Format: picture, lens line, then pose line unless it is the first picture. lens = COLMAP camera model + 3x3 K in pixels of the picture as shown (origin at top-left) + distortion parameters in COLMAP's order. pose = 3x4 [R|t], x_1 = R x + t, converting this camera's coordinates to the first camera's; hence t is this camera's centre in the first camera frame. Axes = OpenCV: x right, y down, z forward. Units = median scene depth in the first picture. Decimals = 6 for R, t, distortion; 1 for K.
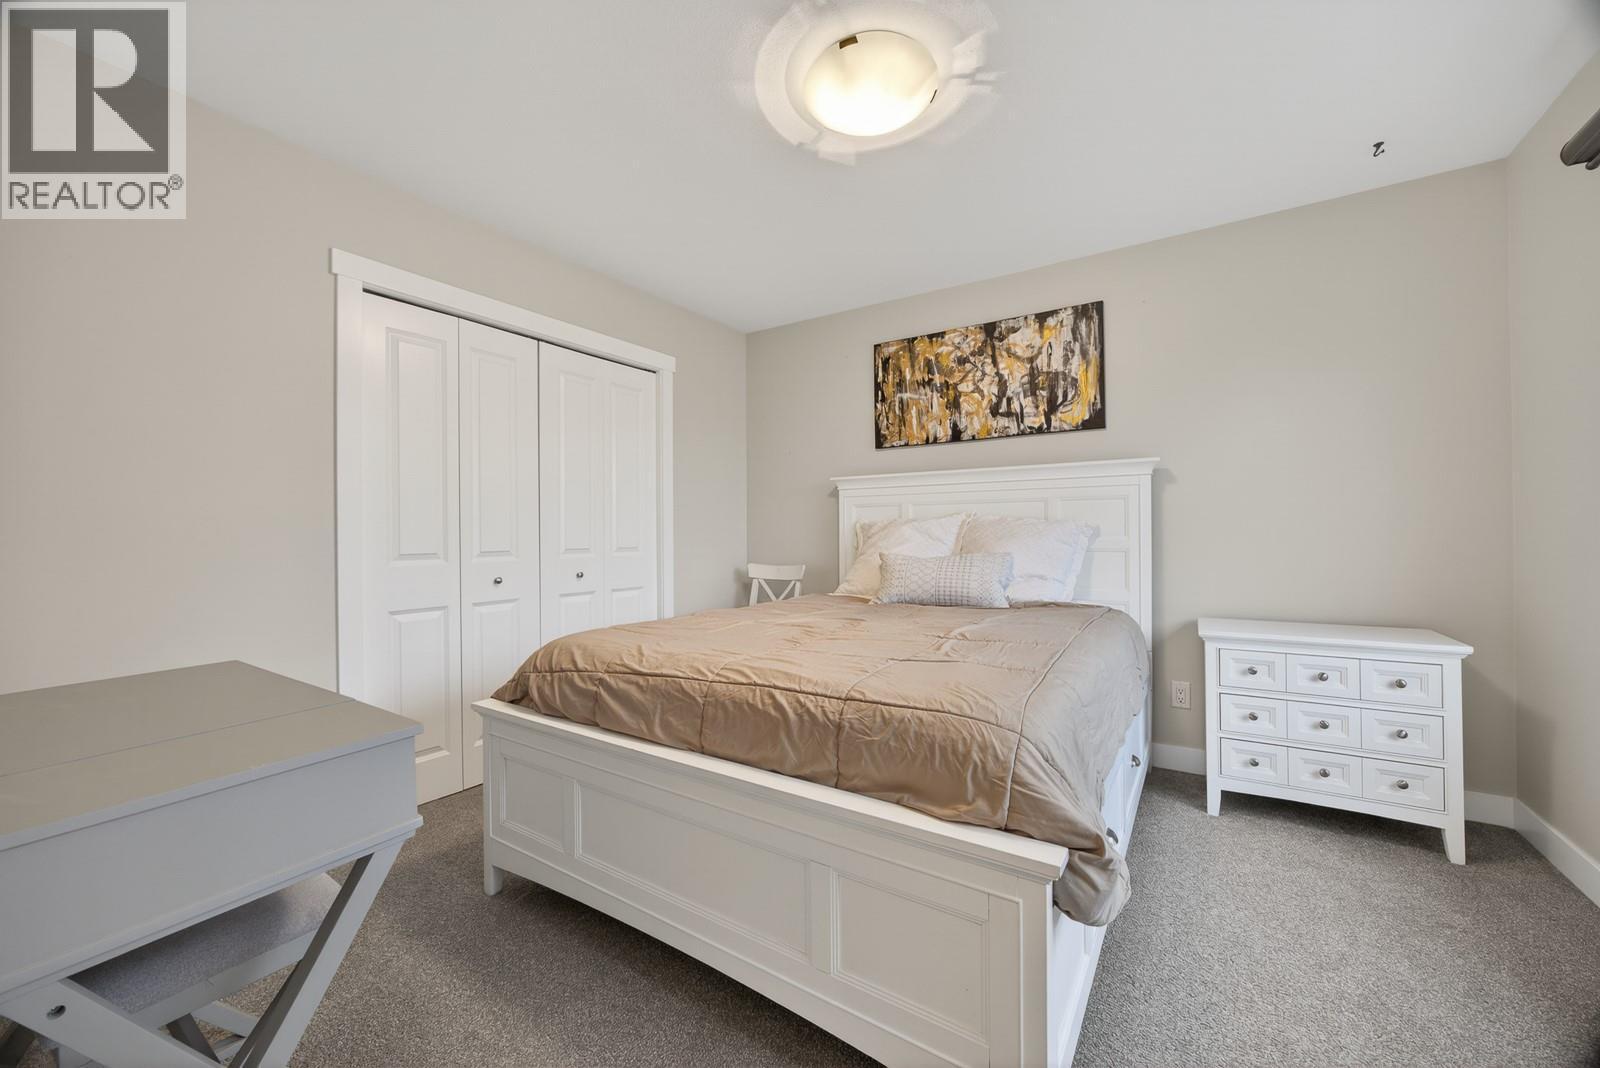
lens RADIAL K [[613.8, 0, 806.6], [0, 613.8, 529.2], [0, 0, 1]] dist [-0.000475, 0.000060]
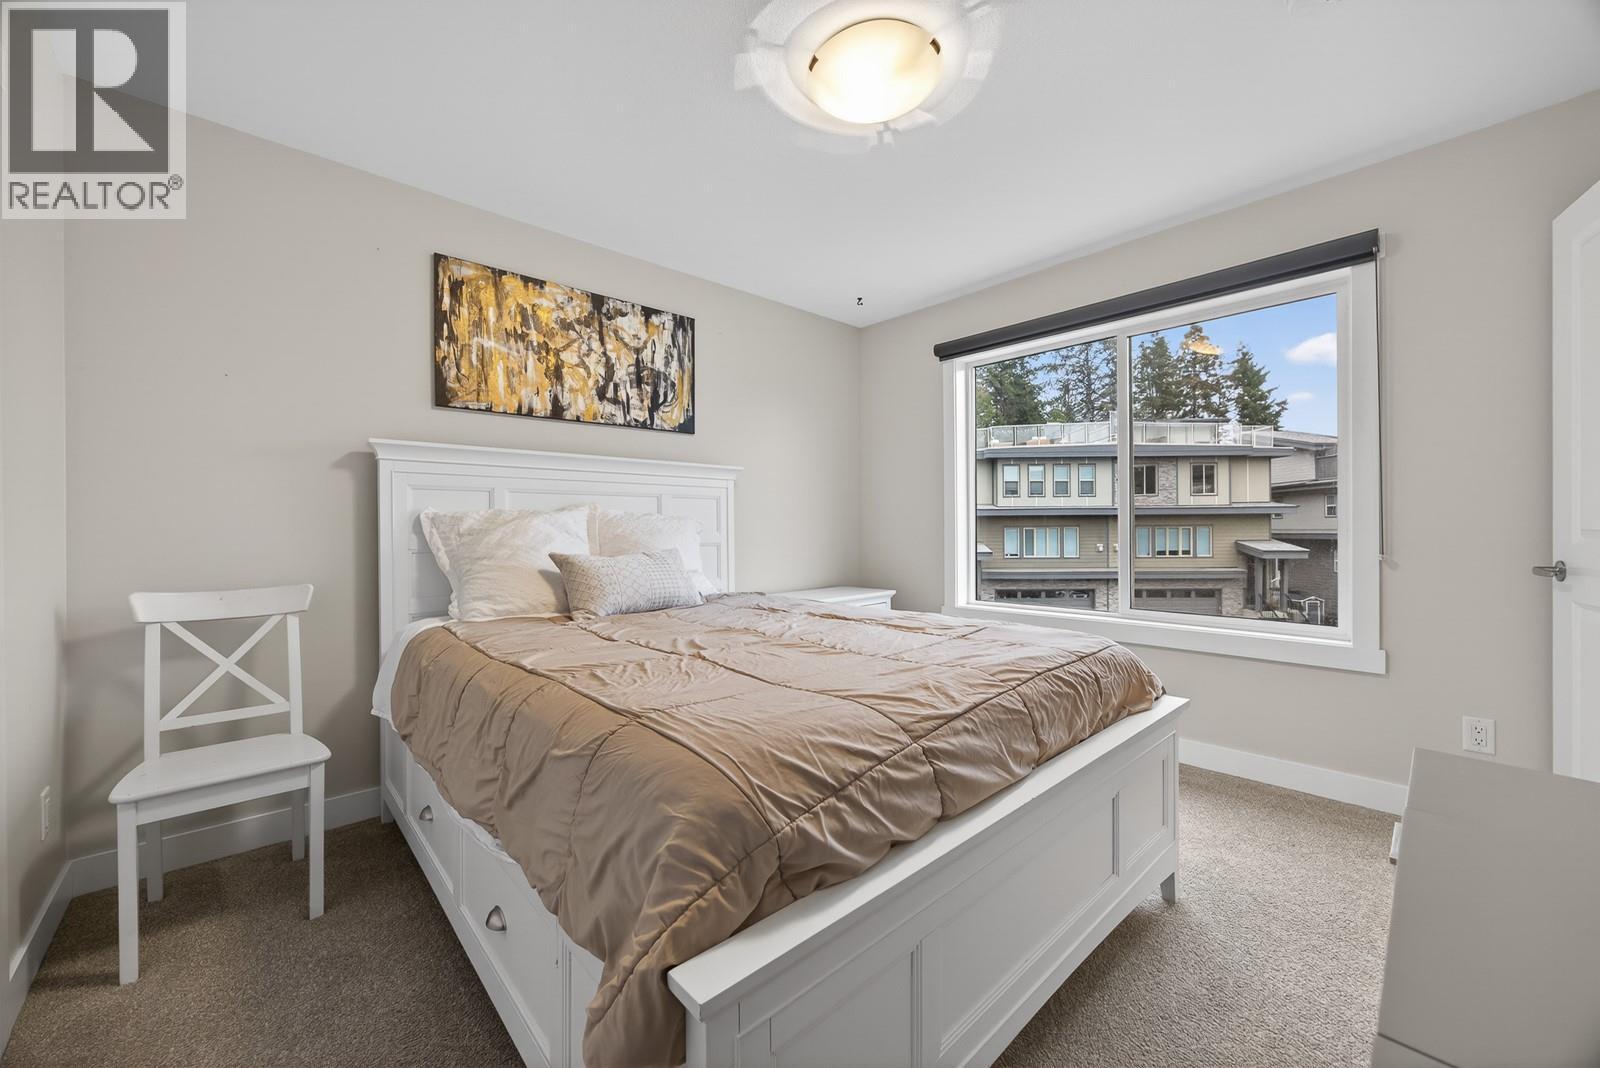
lens RADIAL K [[613.8, 0, 801.6], [0, 613.8, 533.3], [0, 0, 1]] dist [-0.000475, 0.000060]
pose [[0.275424, -0.003279, 0.961317, -0.487478], [-0.005682, 0.999971, 0.005039, 0.006733], [-0.961306, -0.006850, 0.275397, 0.467534]]
